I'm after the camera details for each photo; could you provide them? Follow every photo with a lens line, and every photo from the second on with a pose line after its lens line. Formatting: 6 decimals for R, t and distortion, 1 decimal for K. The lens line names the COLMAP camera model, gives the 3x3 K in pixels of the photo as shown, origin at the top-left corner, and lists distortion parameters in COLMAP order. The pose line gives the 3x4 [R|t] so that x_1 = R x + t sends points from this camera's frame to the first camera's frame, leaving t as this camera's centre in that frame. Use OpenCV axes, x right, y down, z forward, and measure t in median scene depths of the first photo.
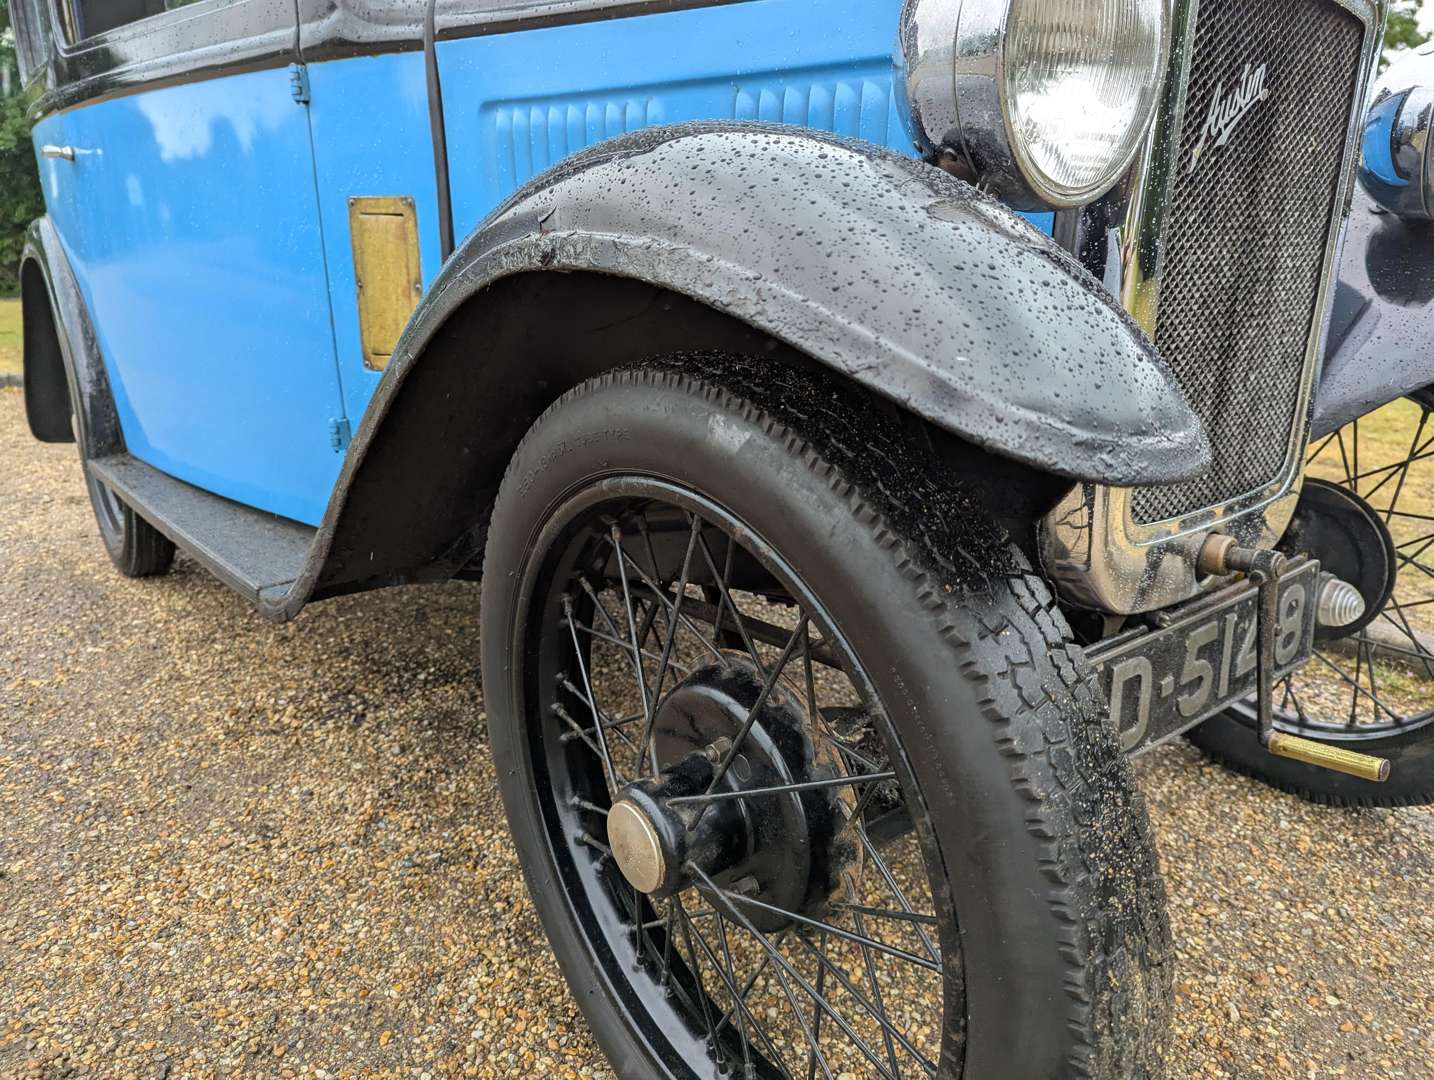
lens RADIAL K [[1010.6, 0, 710.4], [0, 1010.6, 534.4], [0, 0, 1]] dist [0.057423, -0.049336]
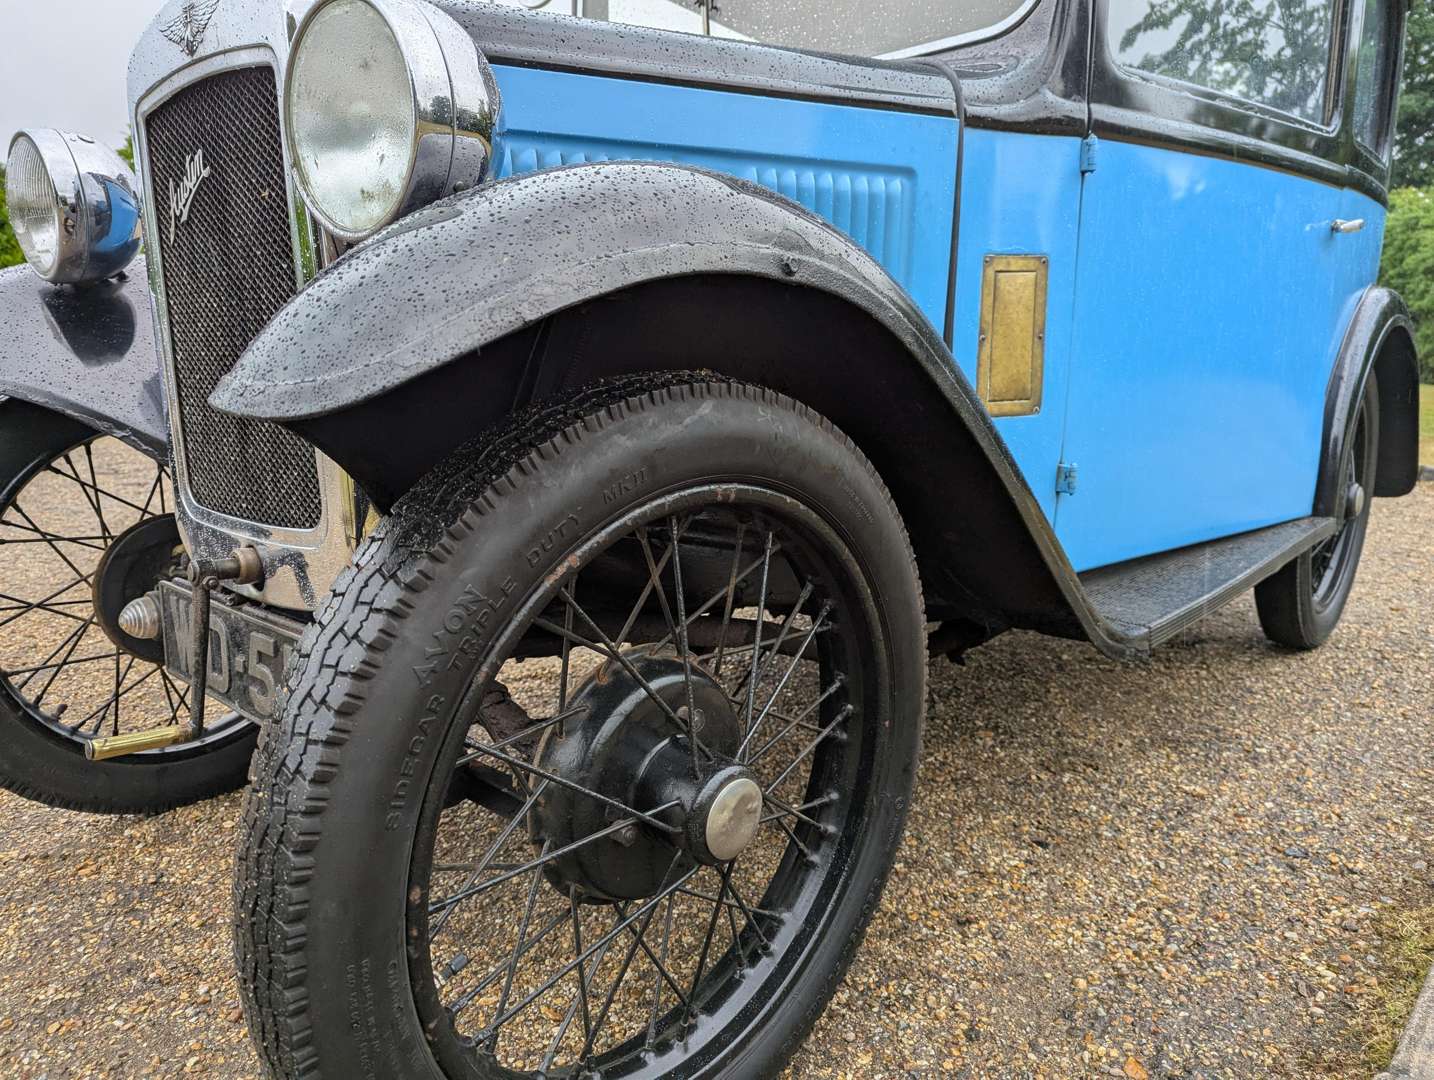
lens RADIAL K [[1010.6, 0, 692.9], [0, 1010.6, 549.0], [0, 0, 1]] dist [0.057423, -0.049336]
pose [[0.132443, 0.194612, -0.971898, 1.706626], [-0.280455, 0.947824, 0.151573, -0.316731], [0.950686, 0.252499, 0.180112, 1.305200]]
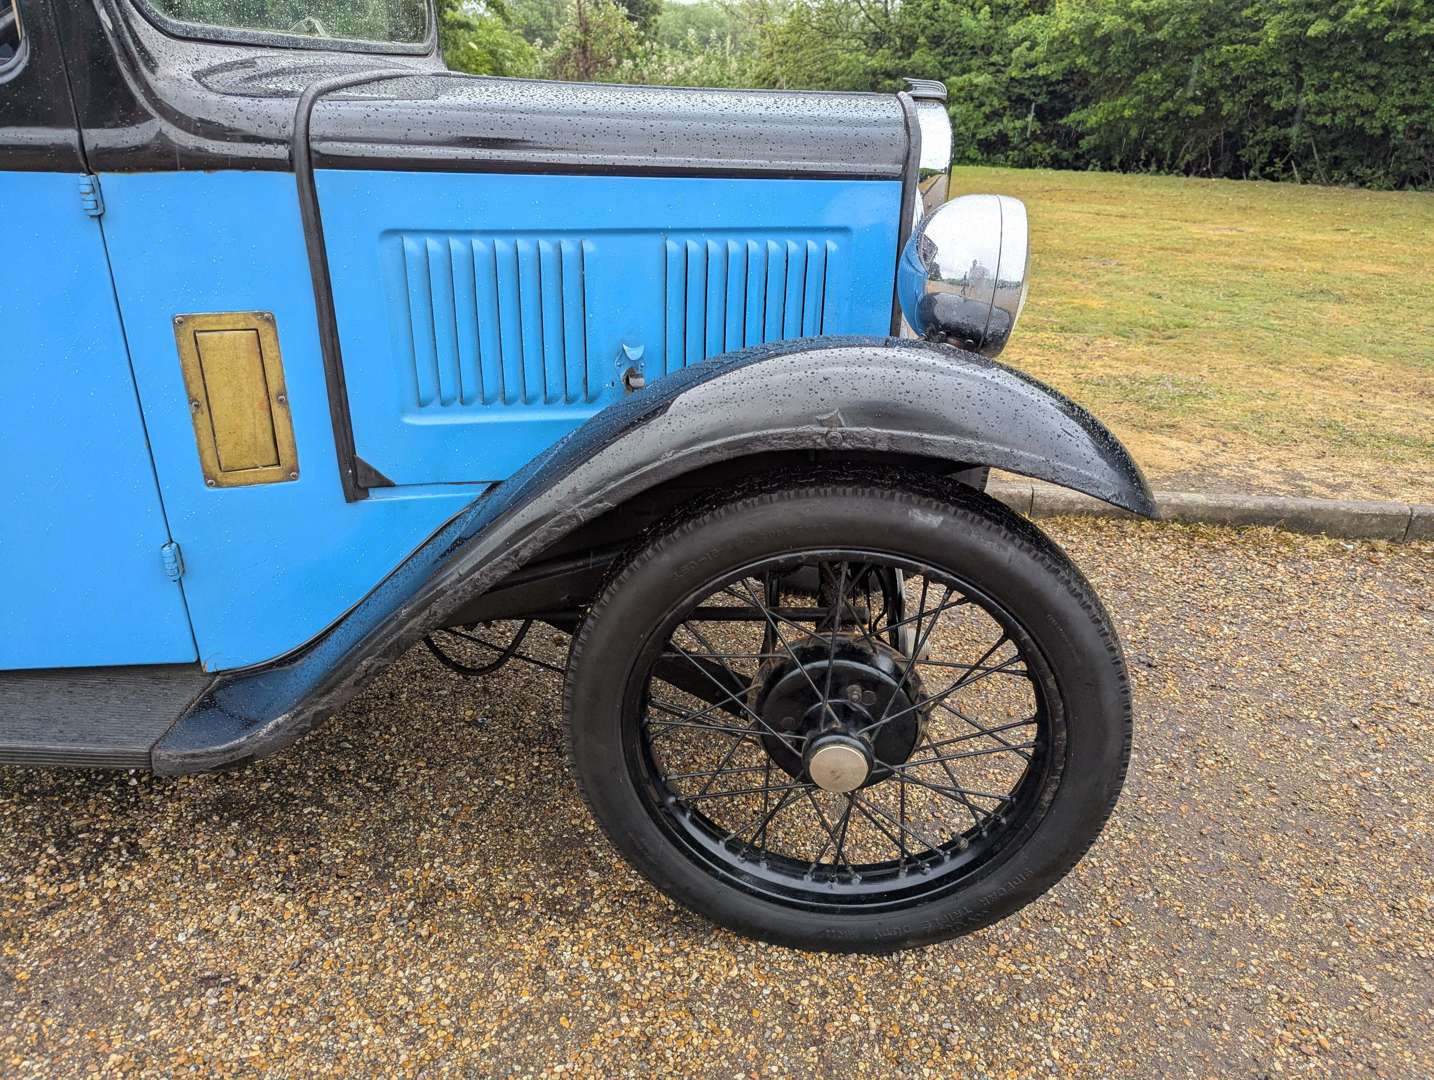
lens RADIAL K [[1010.6, 0, 714.9], [0, 1010.6, 529.9], [0, 0, 1]] dist [0.057423, -0.049336]
pose [[0.692858, -0.275999, 0.666162, -0.907106], [0.180604, 0.960823, 0.210240, -0.332274], [-0.698090, -0.025354, 0.715561, -0.003192]]
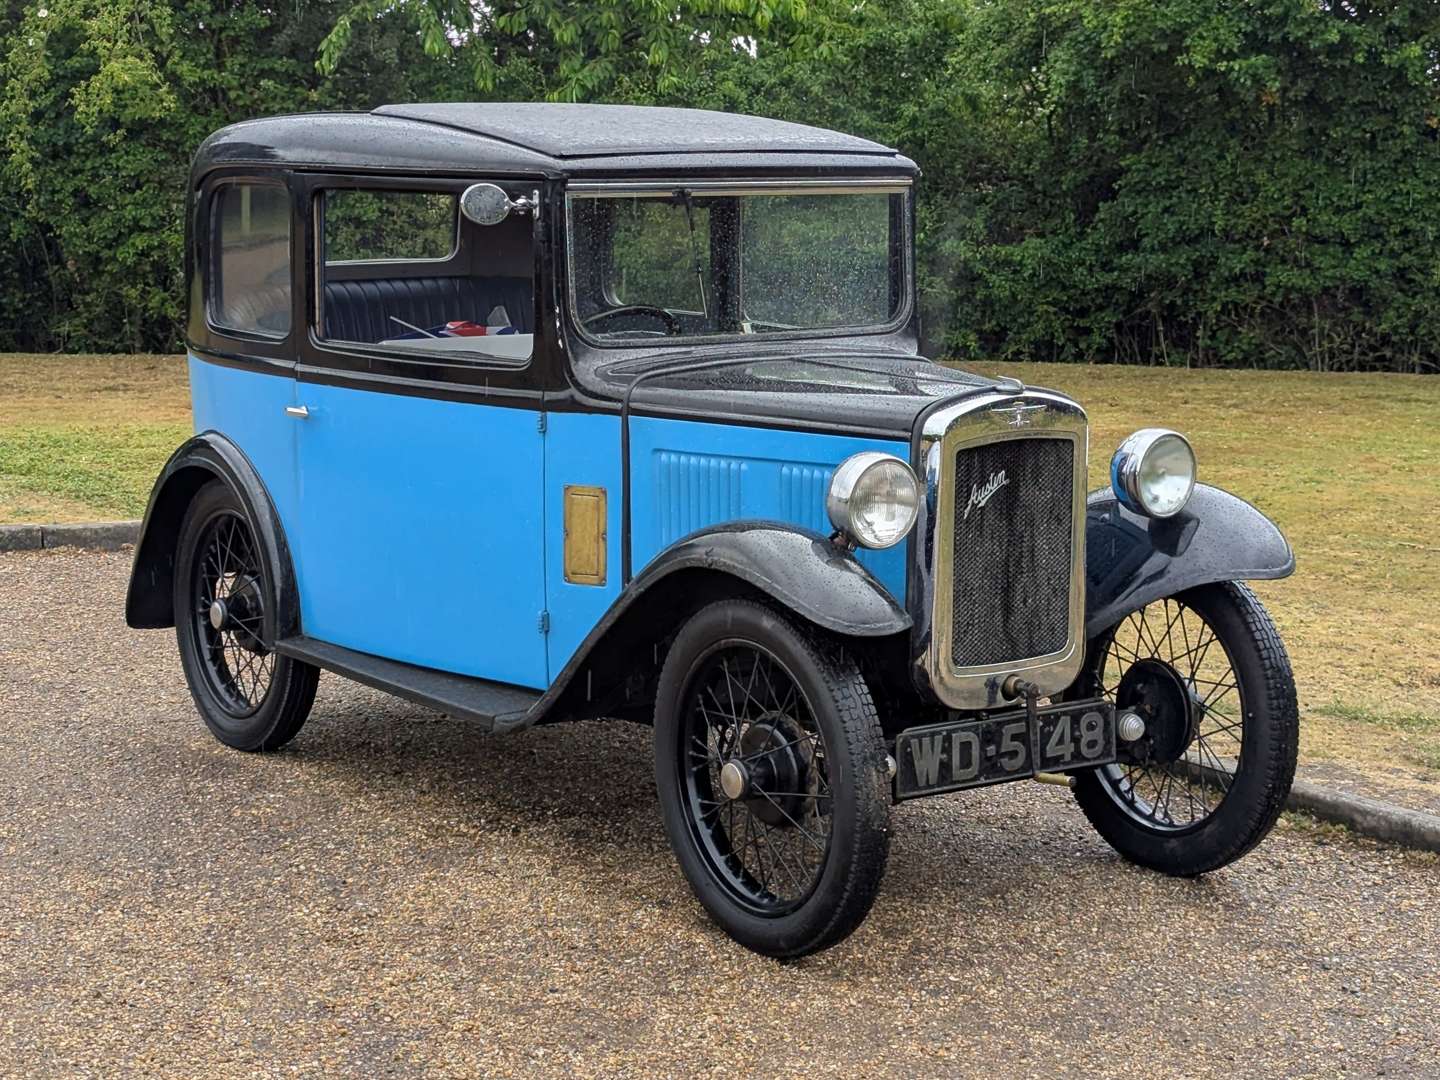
lens RADIAL K [[2637.2, 0, 722.9], [0, 2637.2, 536.0], [0, 0, 1]] dist [0.094471, 0.000000]
pose [[0.998535, 0.013465, -0.052404, 0.191322], [-0.020496, 0.990492, -0.136036, 0.469551], [0.050074, 0.136911, 0.989317, -4.461350]]
